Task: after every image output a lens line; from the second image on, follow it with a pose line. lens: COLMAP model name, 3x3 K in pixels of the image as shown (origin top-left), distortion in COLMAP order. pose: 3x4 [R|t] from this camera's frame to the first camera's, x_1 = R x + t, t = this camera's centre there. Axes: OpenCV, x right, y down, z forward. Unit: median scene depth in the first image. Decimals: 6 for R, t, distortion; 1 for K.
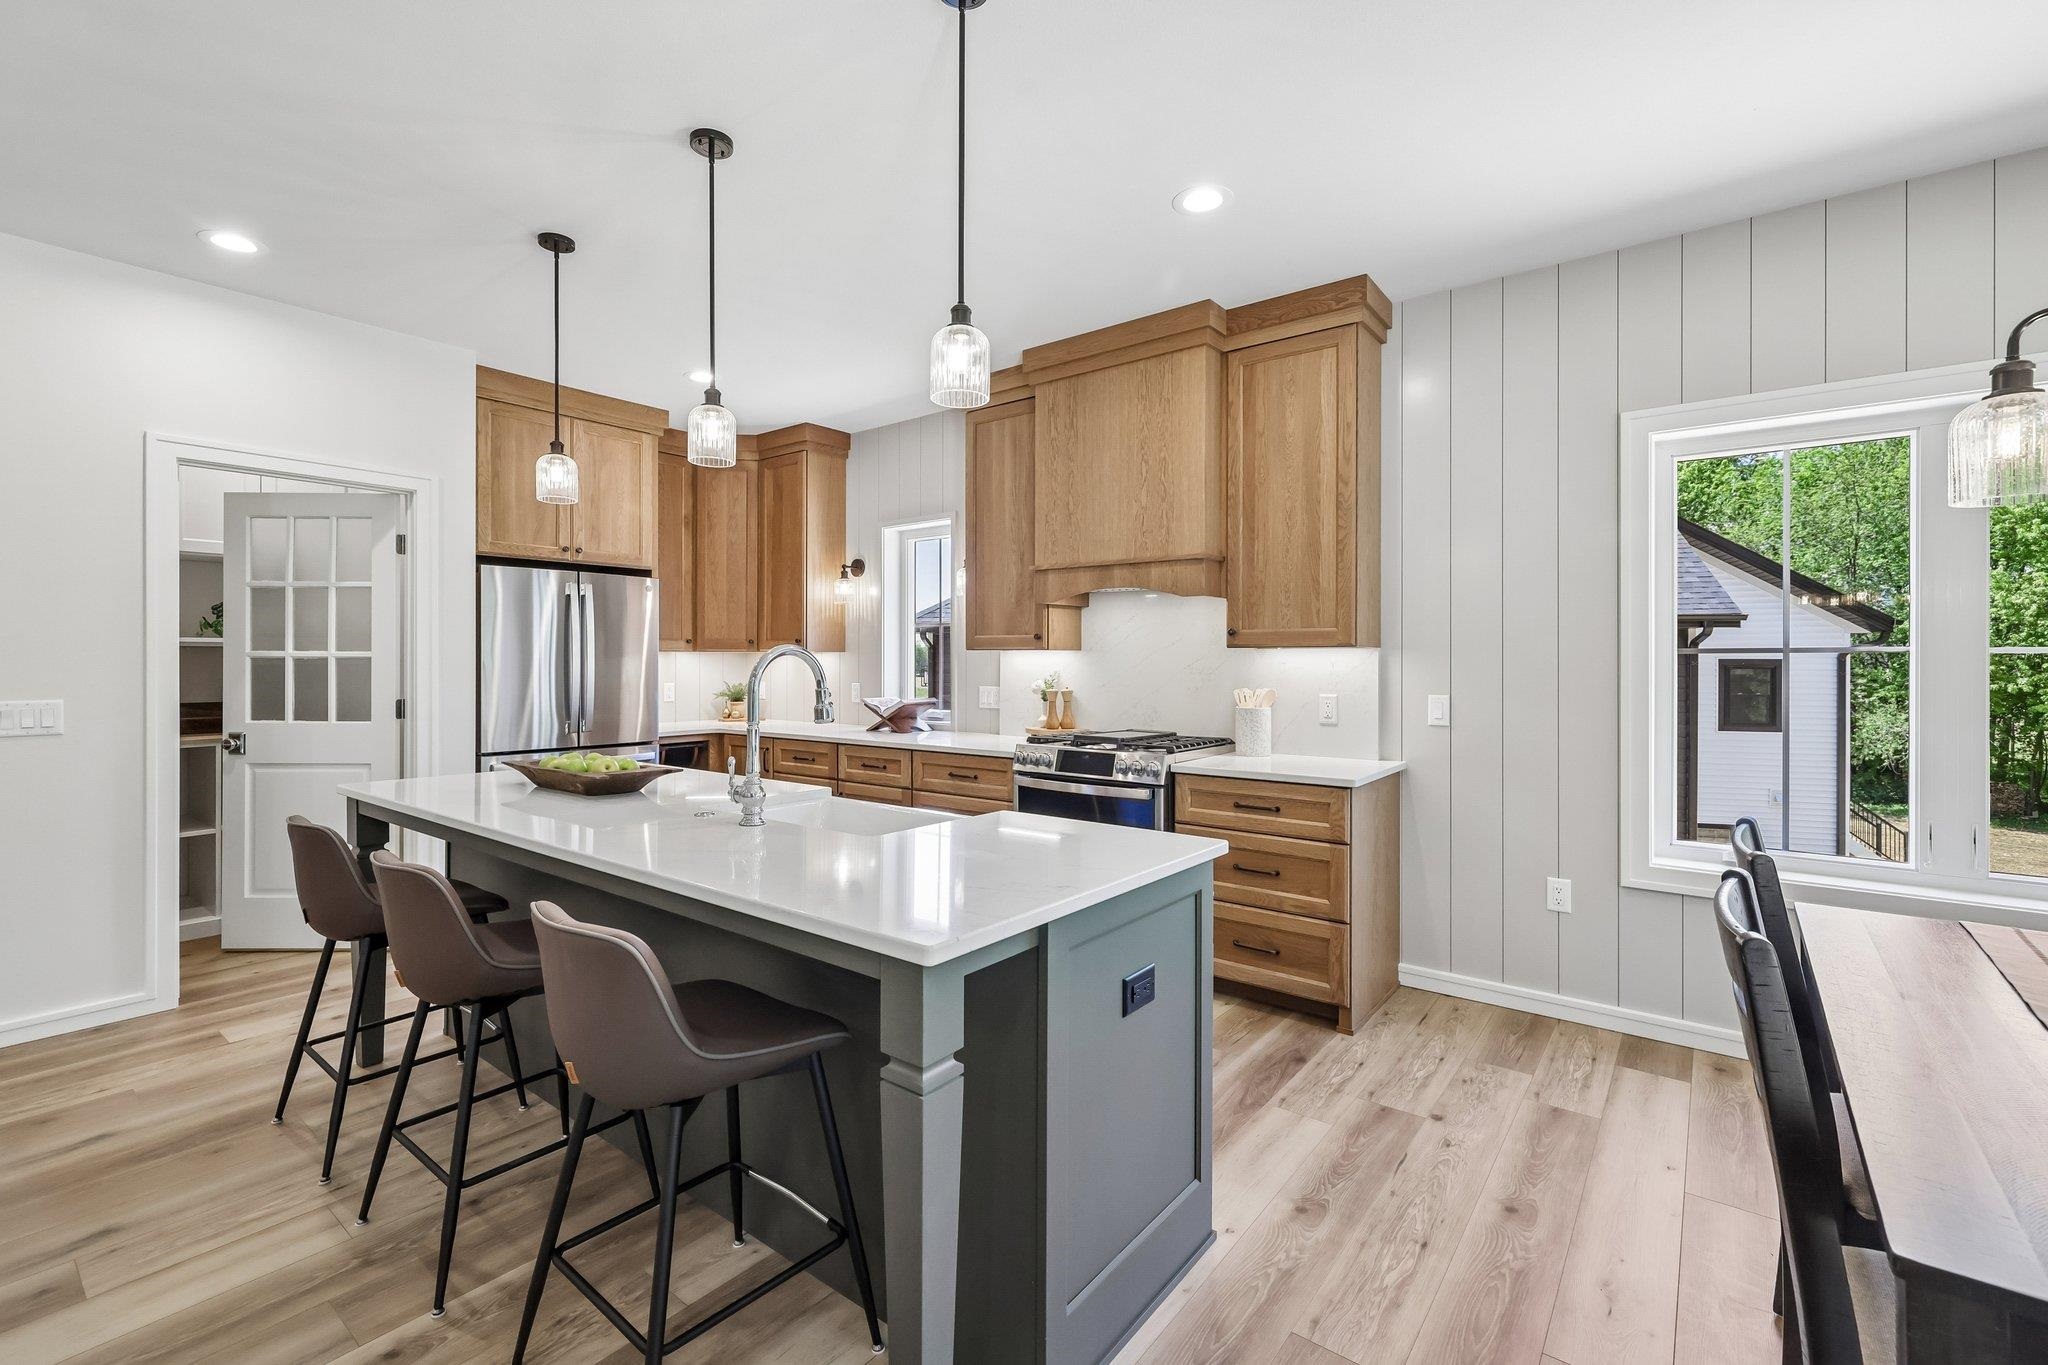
lens RADIAL K [[884.4, 0, 1009.0], [0, 884.4, 666.1], [0, 0, 1]] dist [-0.011172, 0.000430]
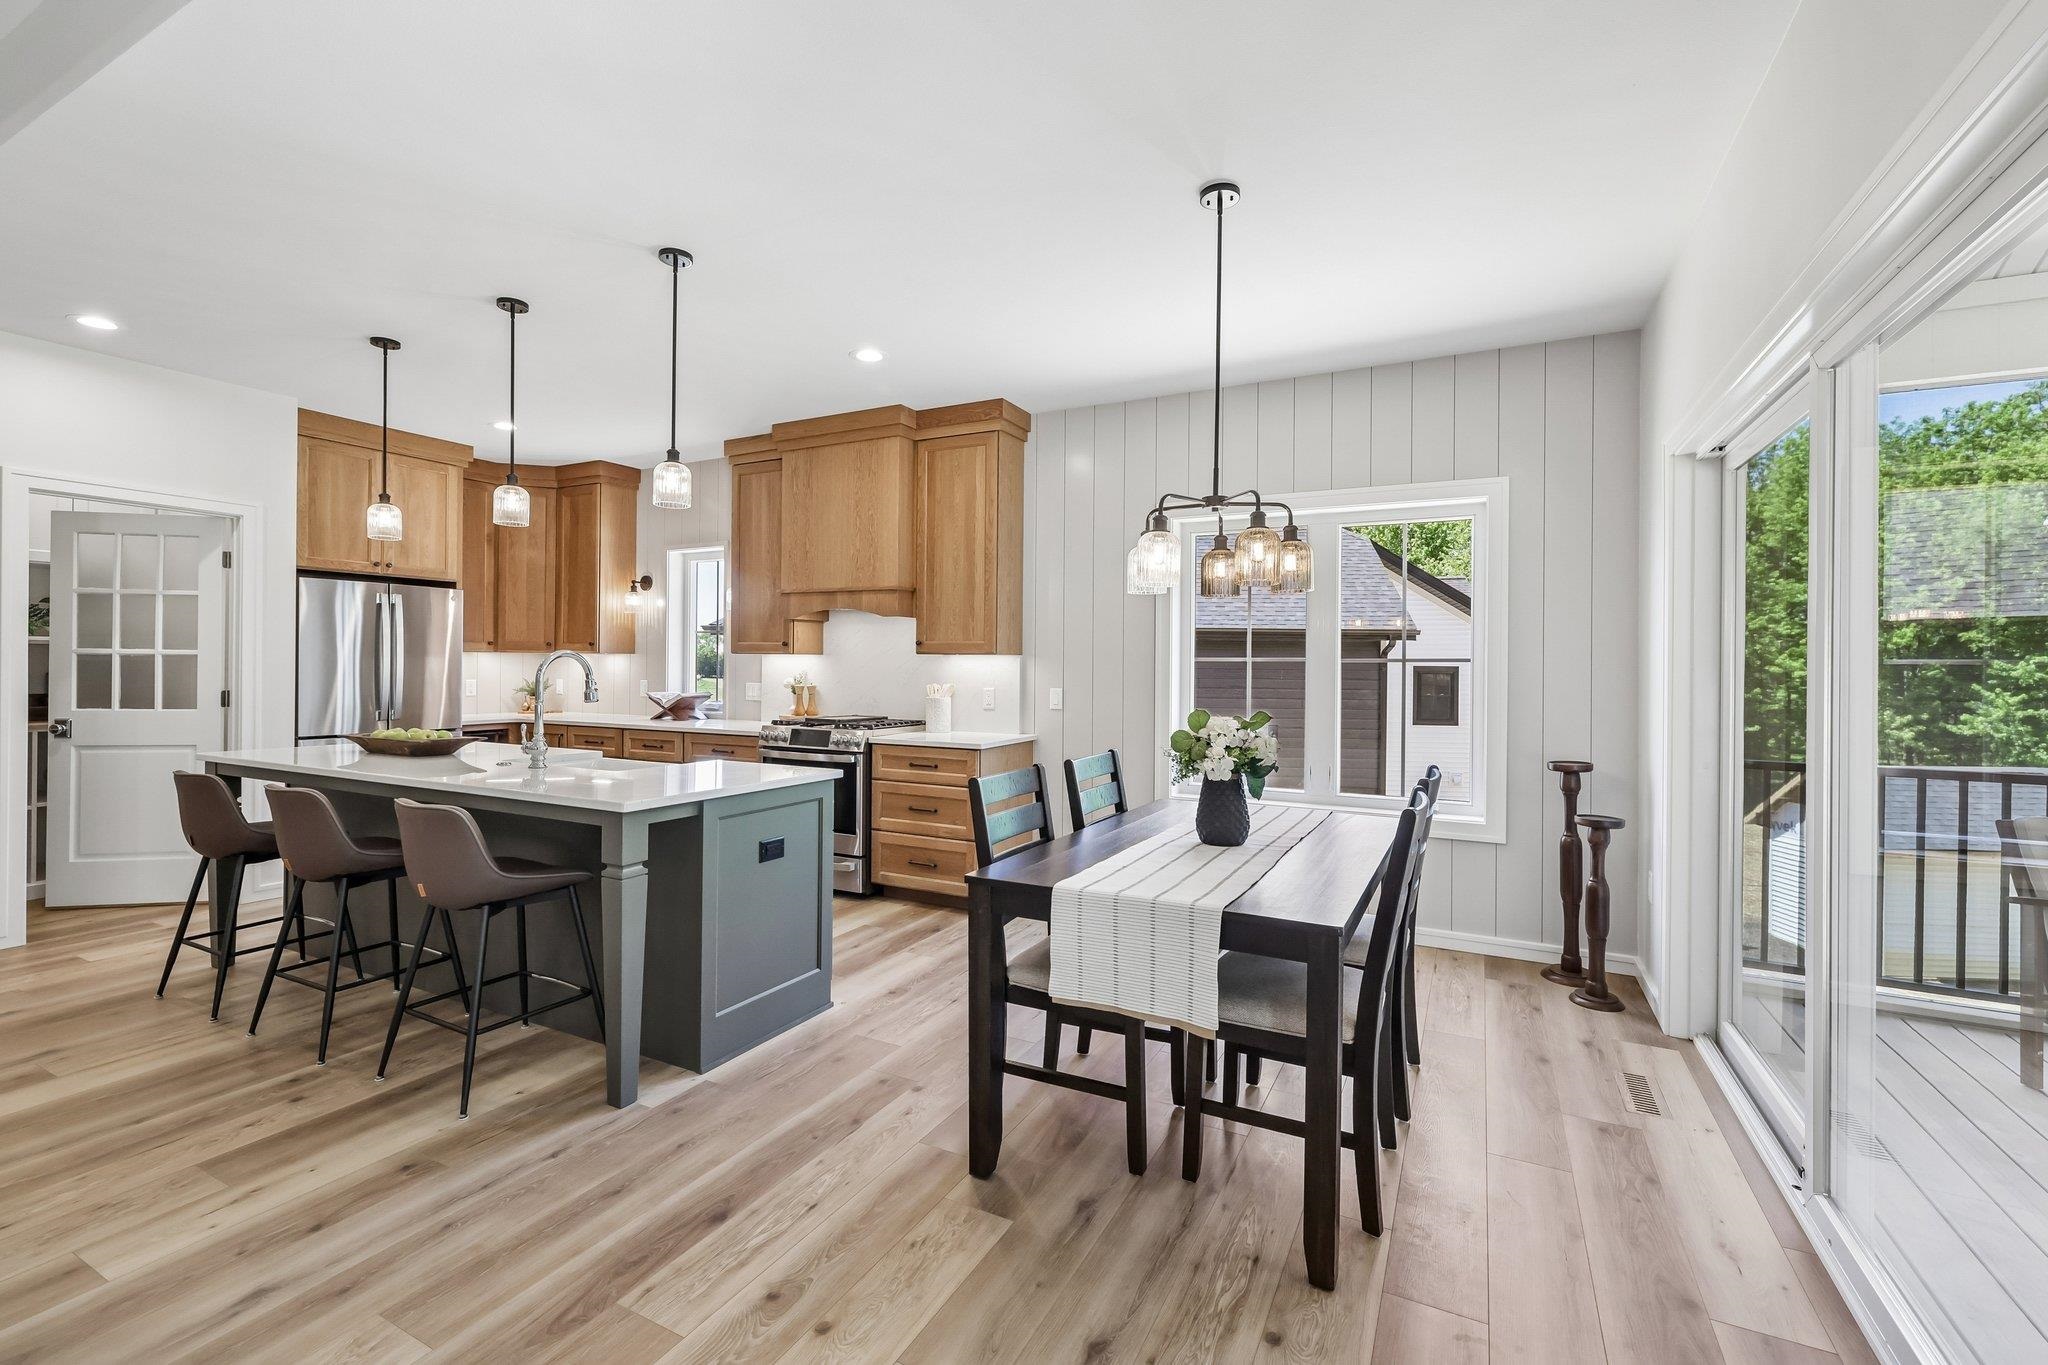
lens RADIAL K [[884.4, 0, 1017.7], [0, 884.4, 668.9], [0, 0, 1]] dist [-0.011172, 0.000430]
pose [[0.981027, 0.006942, 0.193745, 0.133407], [-0.006848, 0.999976, -0.001154, 0.002852], [-0.193749, -0.000194, 0.981051, -0.385871]]
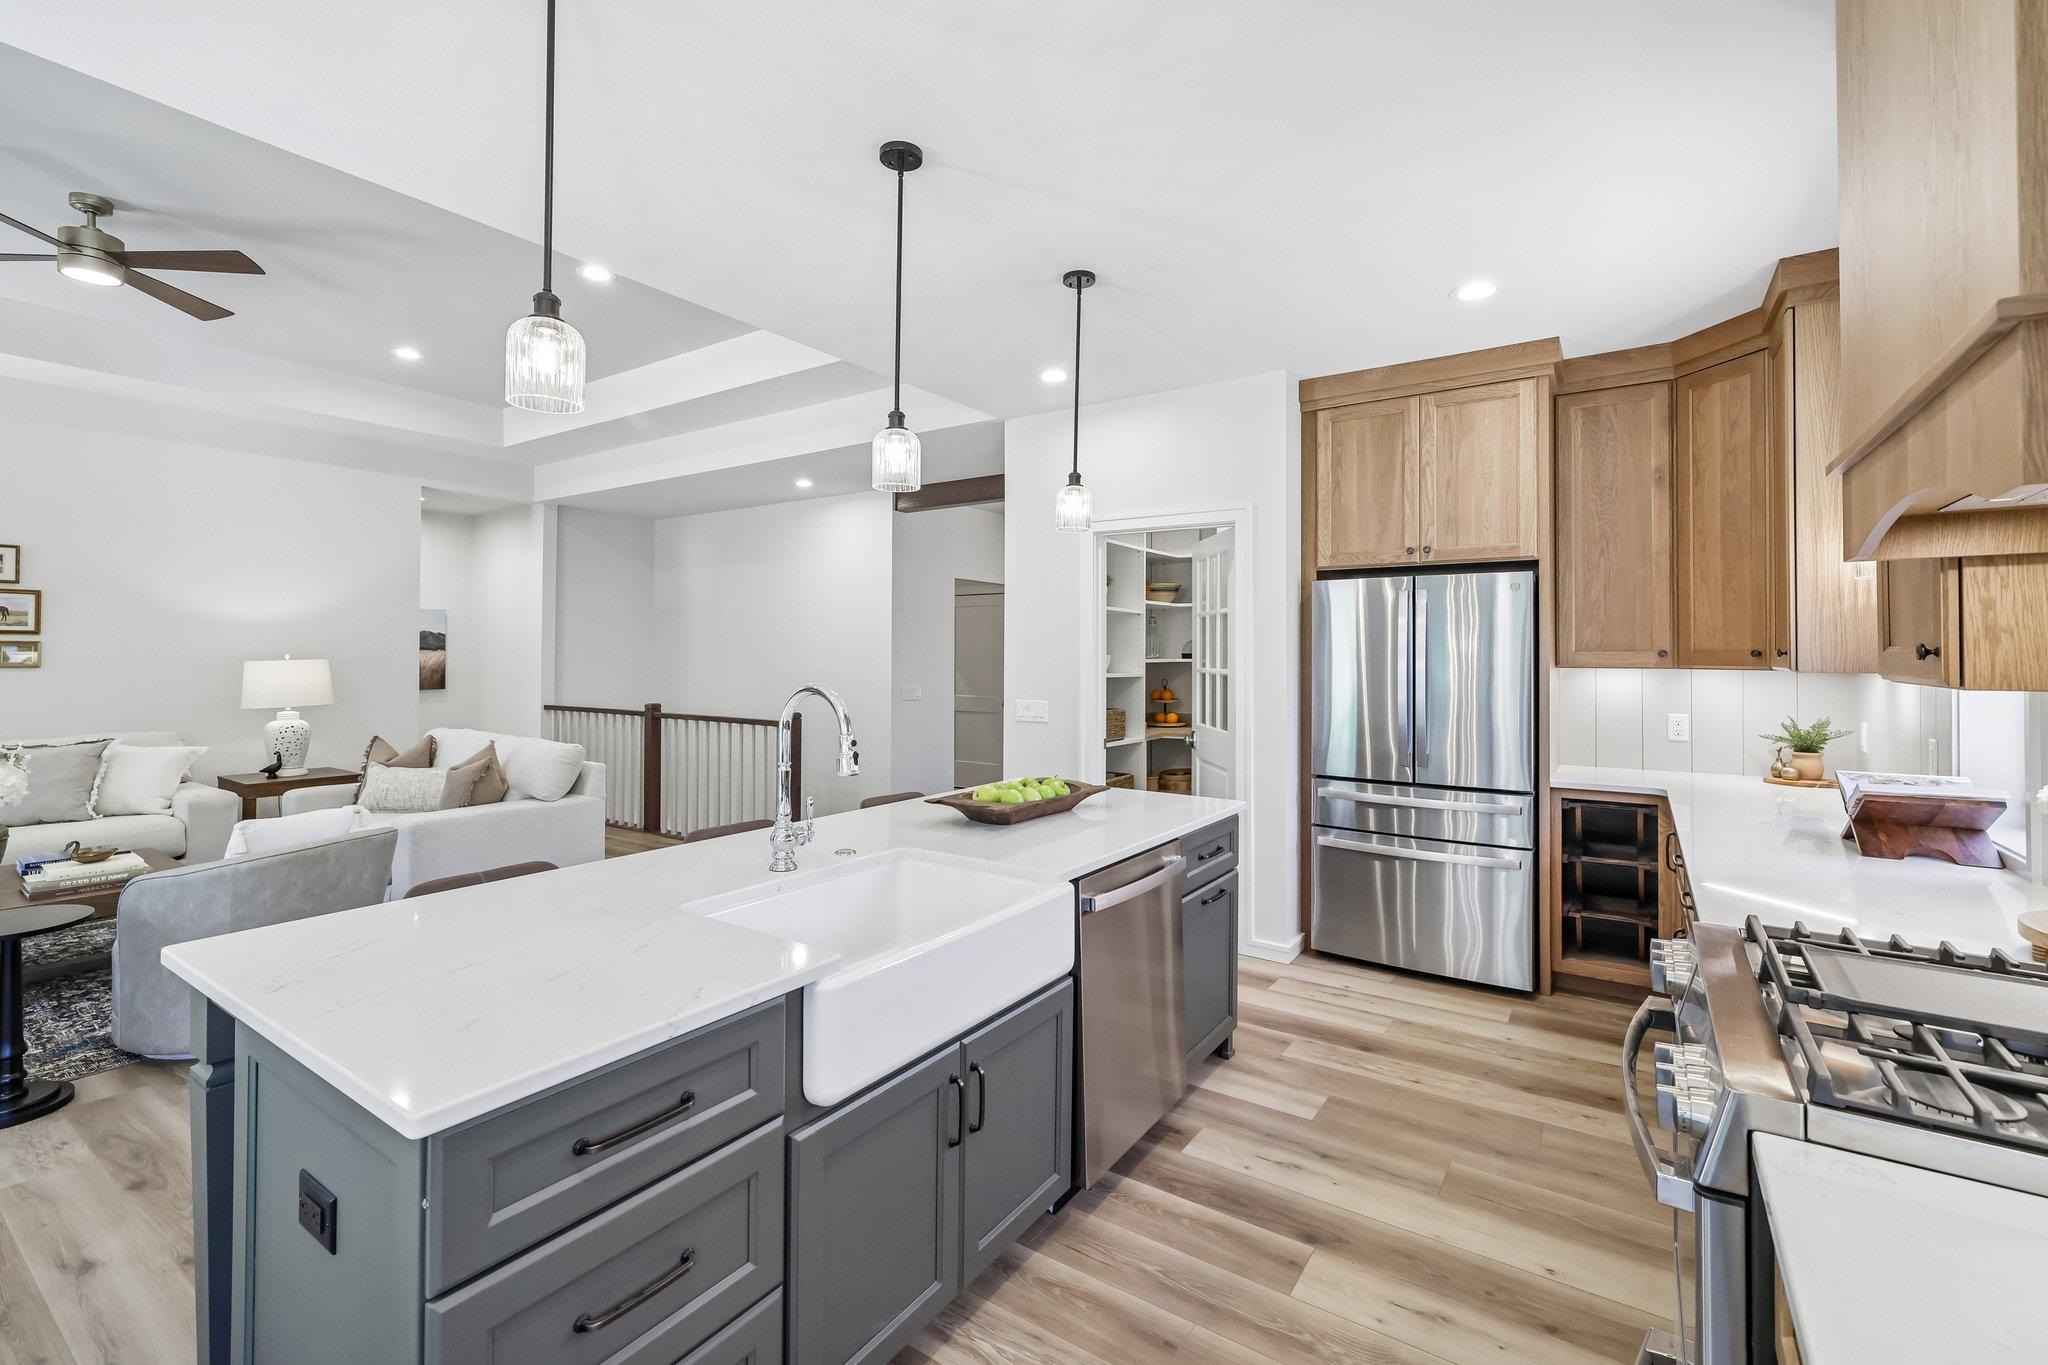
lens RADIAL K [[884.4, 0, 1030.9], [0, 884.4, 636.0], [0, 0, 1]] dist [-0.011172, 0.000430]
pose [[0.072253, -0.024652, -0.997082, 0.402717], [-0.008490, 0.999643, -0.025331, -0.030132], [0.997350, 0.010295, 0.072018, 0.705610]]
